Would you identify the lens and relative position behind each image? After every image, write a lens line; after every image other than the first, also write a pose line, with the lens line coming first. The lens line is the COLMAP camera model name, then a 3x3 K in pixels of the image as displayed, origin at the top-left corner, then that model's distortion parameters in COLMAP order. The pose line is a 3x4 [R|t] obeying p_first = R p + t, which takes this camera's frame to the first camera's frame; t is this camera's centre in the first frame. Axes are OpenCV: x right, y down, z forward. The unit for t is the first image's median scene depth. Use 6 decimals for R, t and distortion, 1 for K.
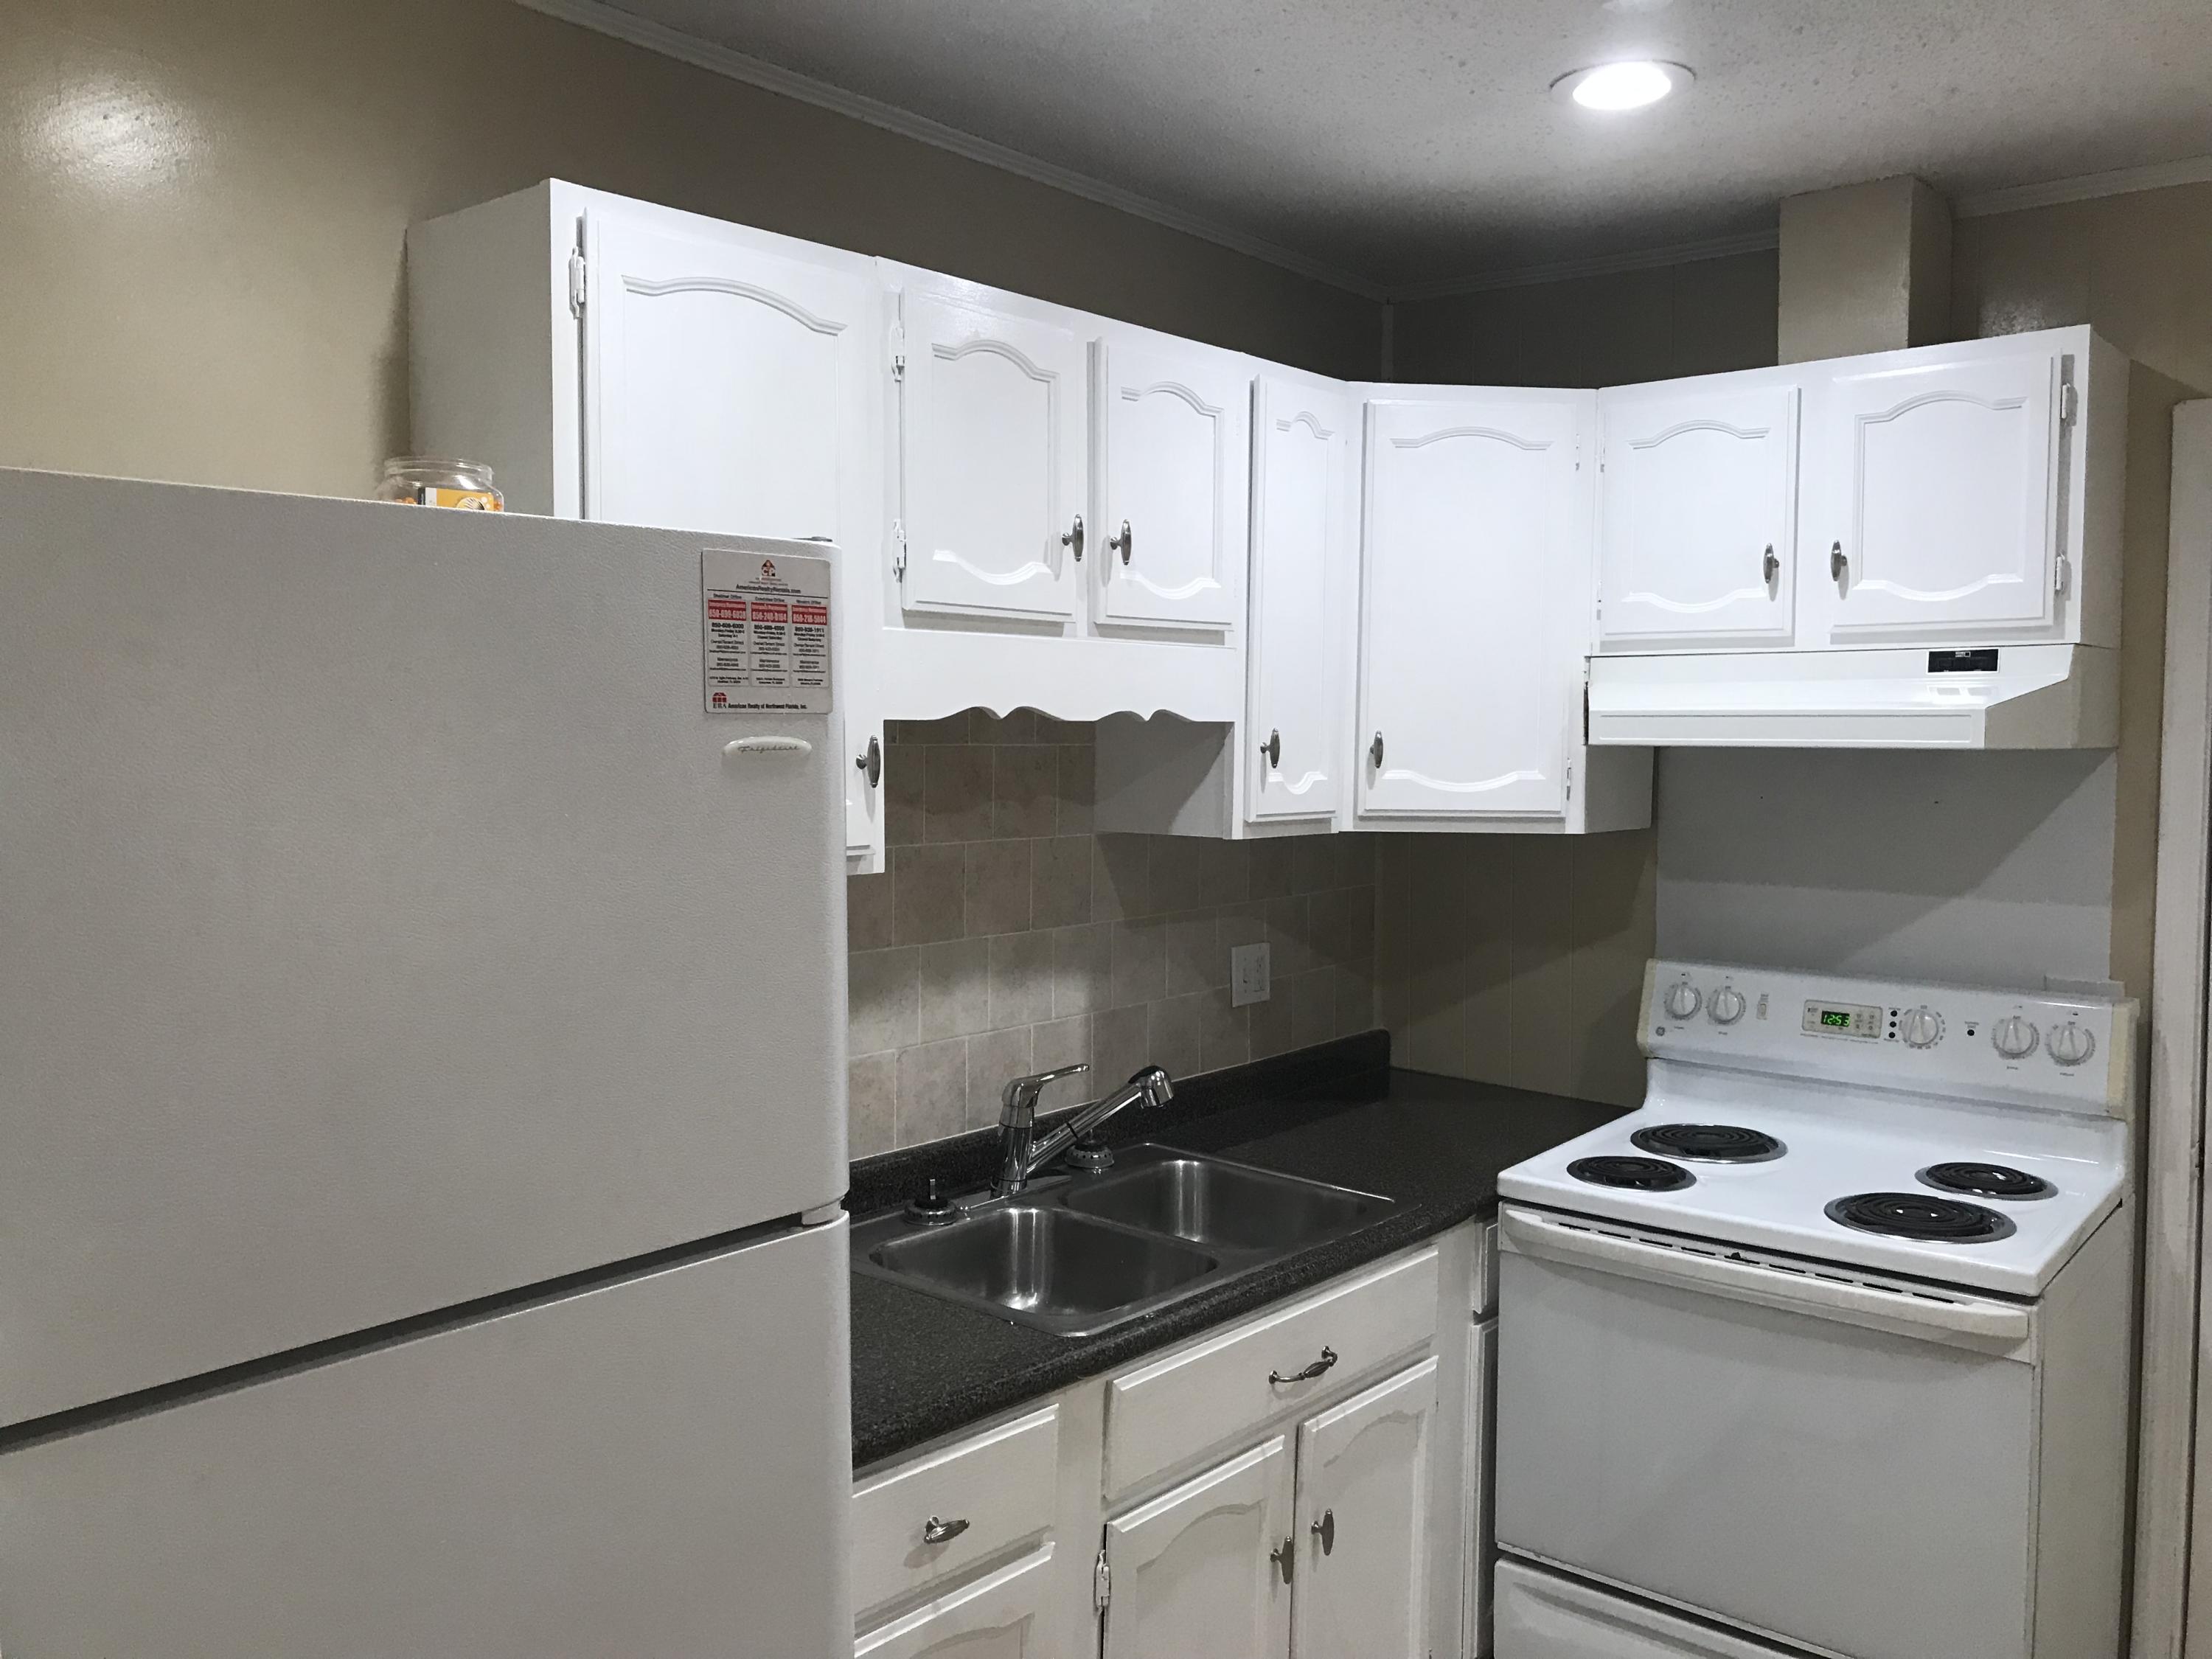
lens RADIAL K [[1796.3, 0, 1117.8], [0, 1796.3, 797.3], [0, 0, 1]] dist [0.040441, -0.048679]
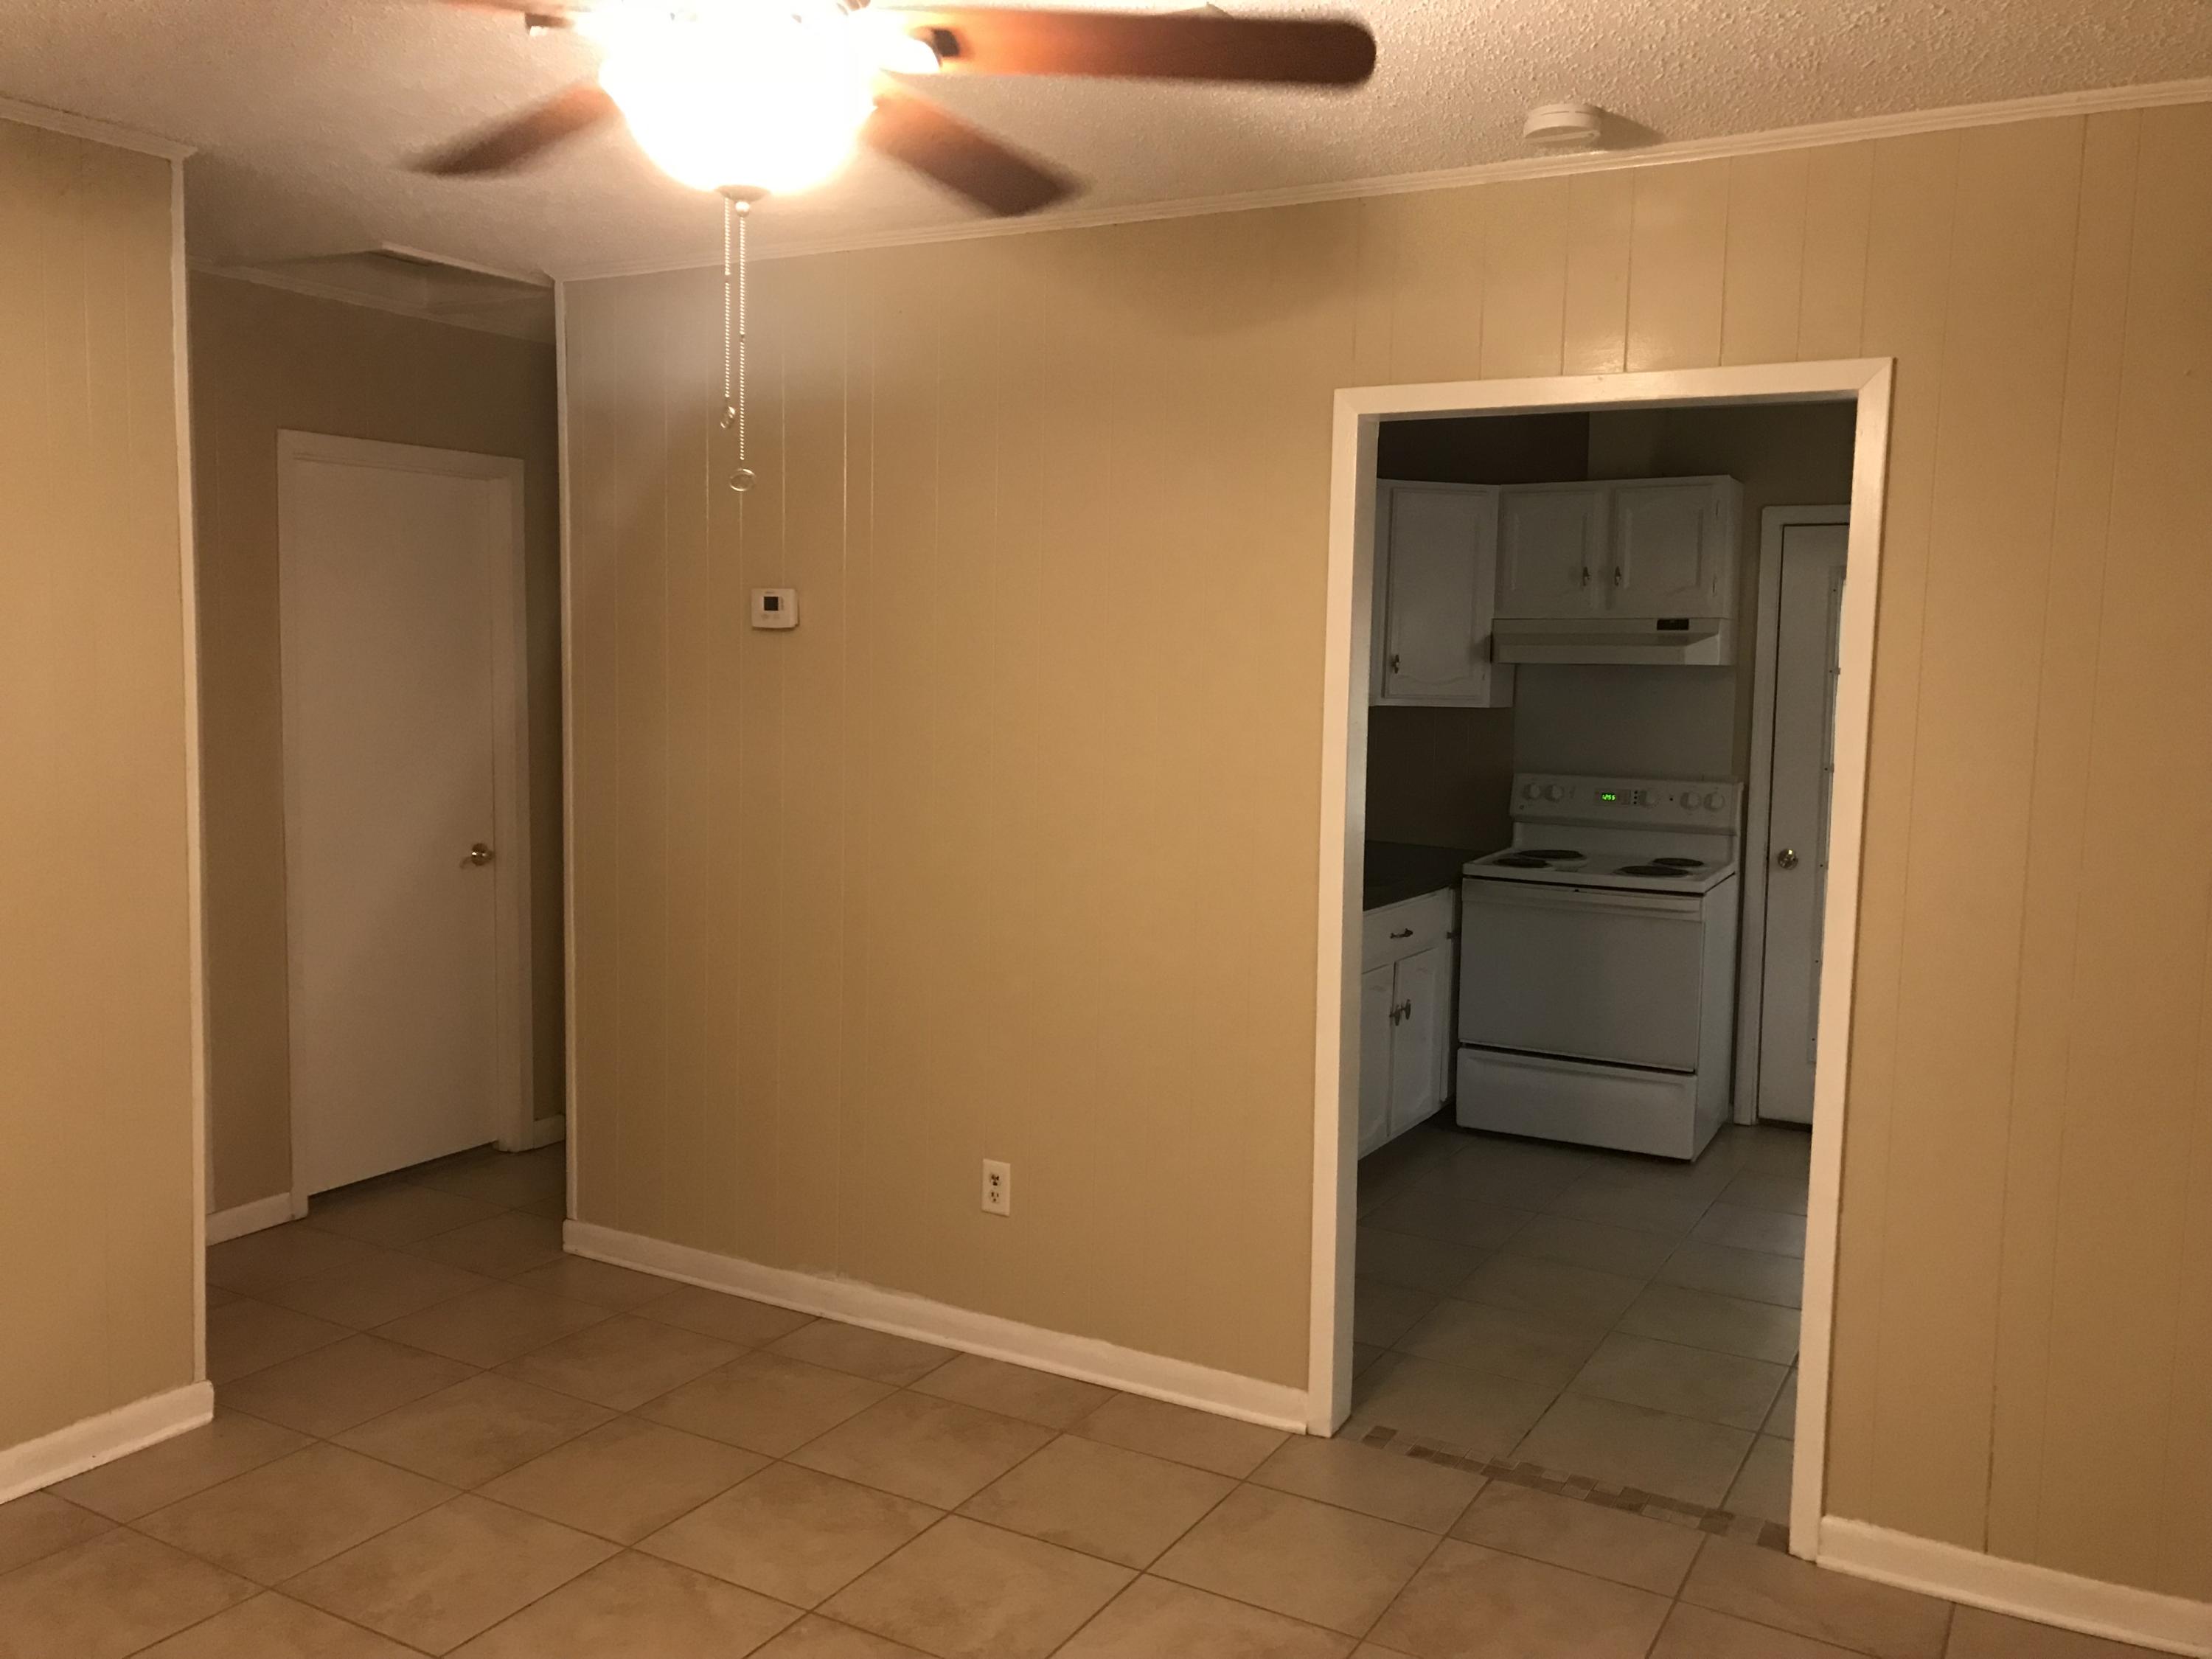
lens RADIAL K [[1796.3, 0, 1107.5], [0, 1796.3, 822.6], [0, 0, 1]] dist [0.040441, -0.048679]
pose [[0.983351, -0.007575, 0.181556, -0.603277], [-0.000165, 0.999093, 0.042583, 0.073881], [-0.181714, -0.041904, 0.982458, -1.029177]]
